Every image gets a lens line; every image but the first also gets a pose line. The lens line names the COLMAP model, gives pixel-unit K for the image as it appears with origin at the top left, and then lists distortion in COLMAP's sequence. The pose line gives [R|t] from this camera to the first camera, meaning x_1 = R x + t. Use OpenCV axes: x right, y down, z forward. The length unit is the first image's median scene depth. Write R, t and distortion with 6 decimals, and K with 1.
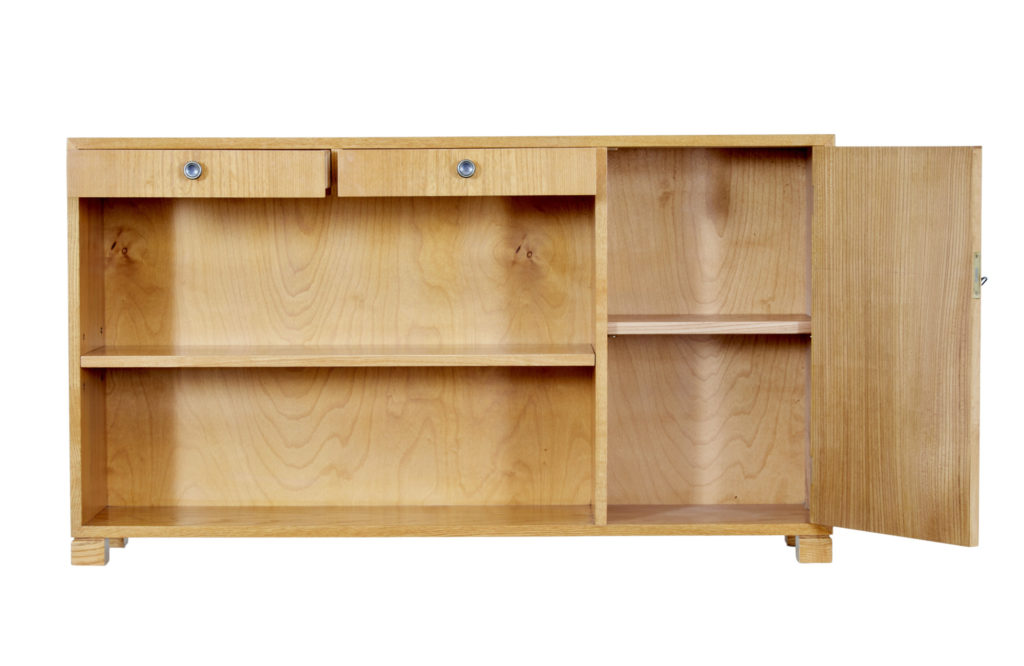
lens RADIAL K [[2367.2, 0, 509.1], [0, 2367.2, 333.5], [0, 0, 1]] dist [0.044292, 0.000000]
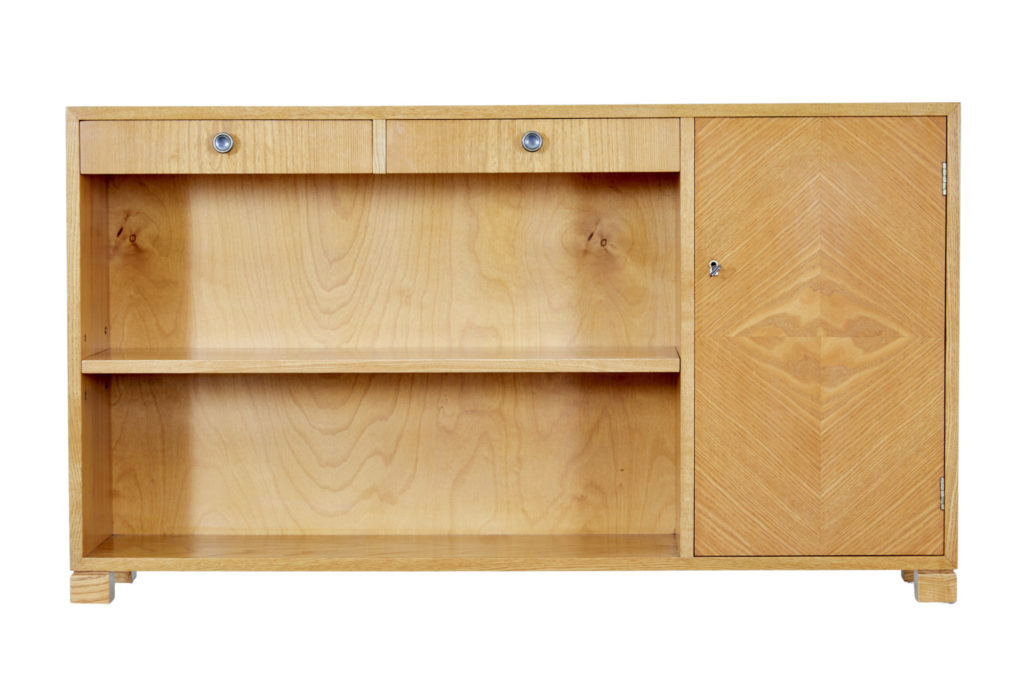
lens RADIAL K [[3147.9, 0, 513.8], [0, 3147.9, 337.3], [0, 0, 1]] dist [0.071579, 0.000000]
pose [[0.999810, 0.001620, -0.019407, -0.001771], [-0.001814, 0.999948, -0.010000, 0.012485], [0.019389, 0.010034, 0.999762, -0.141585]]
